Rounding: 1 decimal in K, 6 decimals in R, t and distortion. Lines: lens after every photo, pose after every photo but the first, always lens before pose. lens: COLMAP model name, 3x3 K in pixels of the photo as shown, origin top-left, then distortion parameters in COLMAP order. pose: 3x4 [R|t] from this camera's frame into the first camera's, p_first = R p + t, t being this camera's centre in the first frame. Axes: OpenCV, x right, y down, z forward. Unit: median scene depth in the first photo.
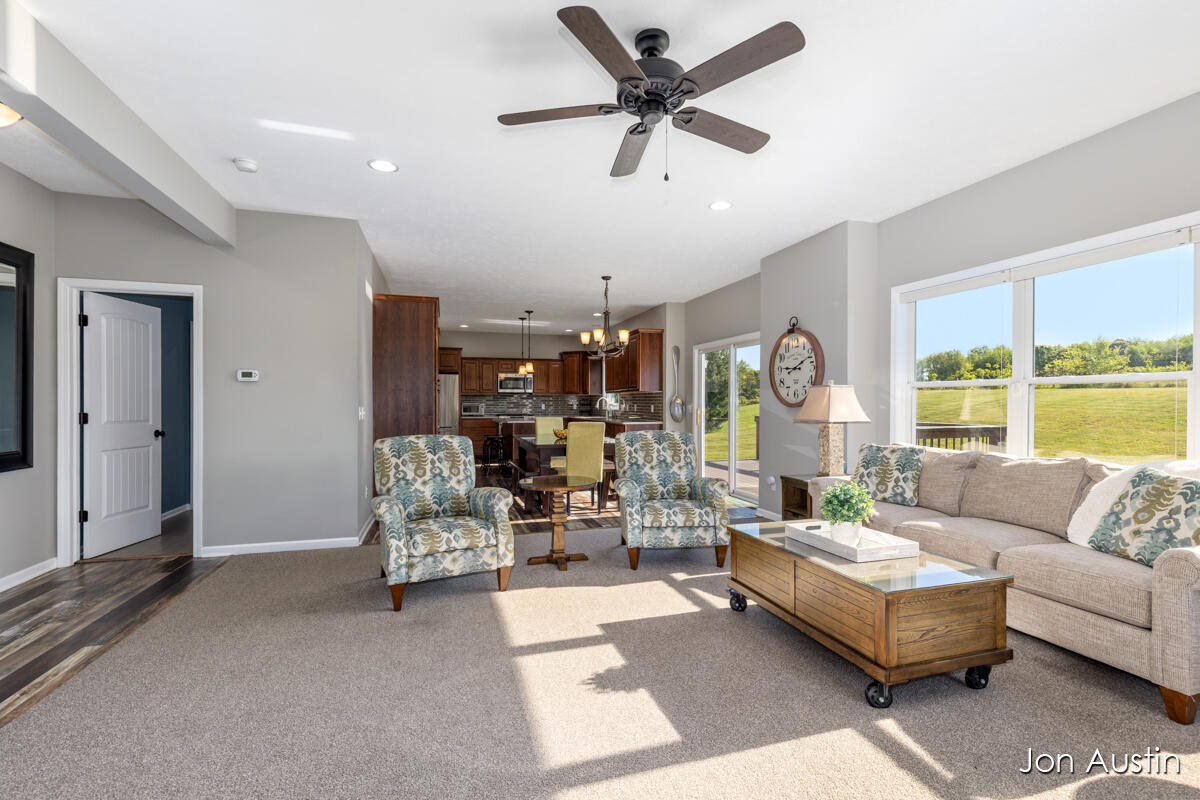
lens RADIAL K [[546.5, 0, 600.0], [0, 546.5, 400.0], [0, 0, 1]] dist [0.001627, -0.000354]
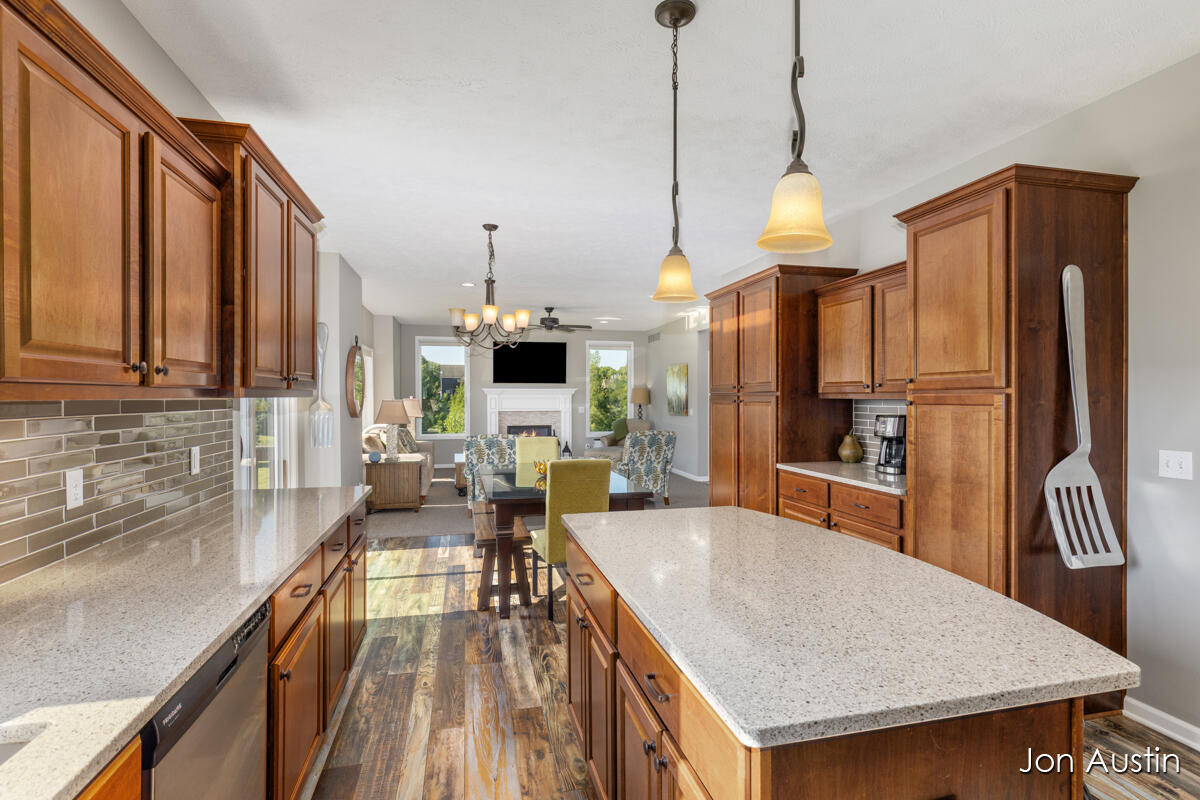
lens RADIAL K [[565.8, 0, 600.0], [0, 565.8, 400.0], [0, 0, 1]] dist [-0.002773, -0.000803]
pose [[-0.998722, -0.000385, 0.050541, -0.243411], [-0.000363, 1.000000, 0.000437, -0.029551], [-0.050541, 0.000418, -0.998722, 2.646638]]
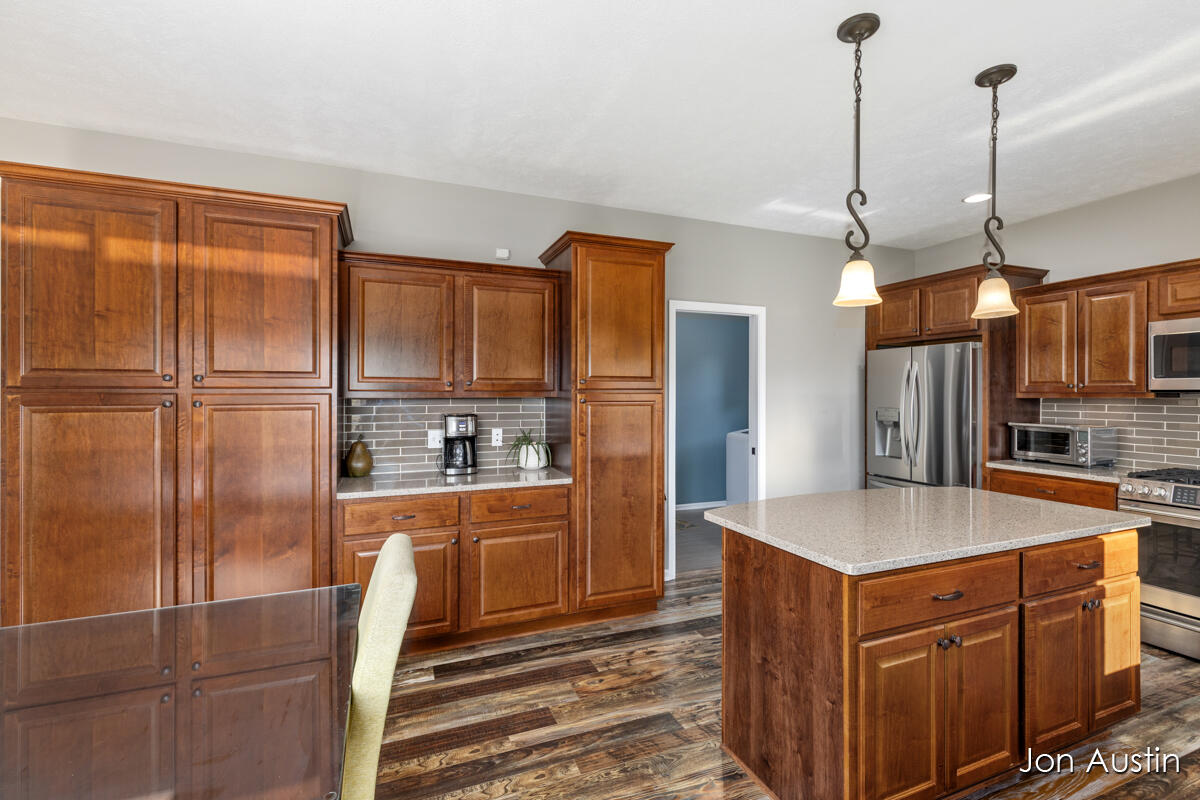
lens RADIAL K [[538.9, 0, 607.6], [0, 538.9, 393.8], [0, 0, 1]] dist [0.005592, -0.000095]
pose [[0.108953, -0.001774, -0.994045, 0.158301], [0.001857, 0.999997, -0.001581, -0.033639], [0.994045, -0.001673, 0.108956, 1.910083]]
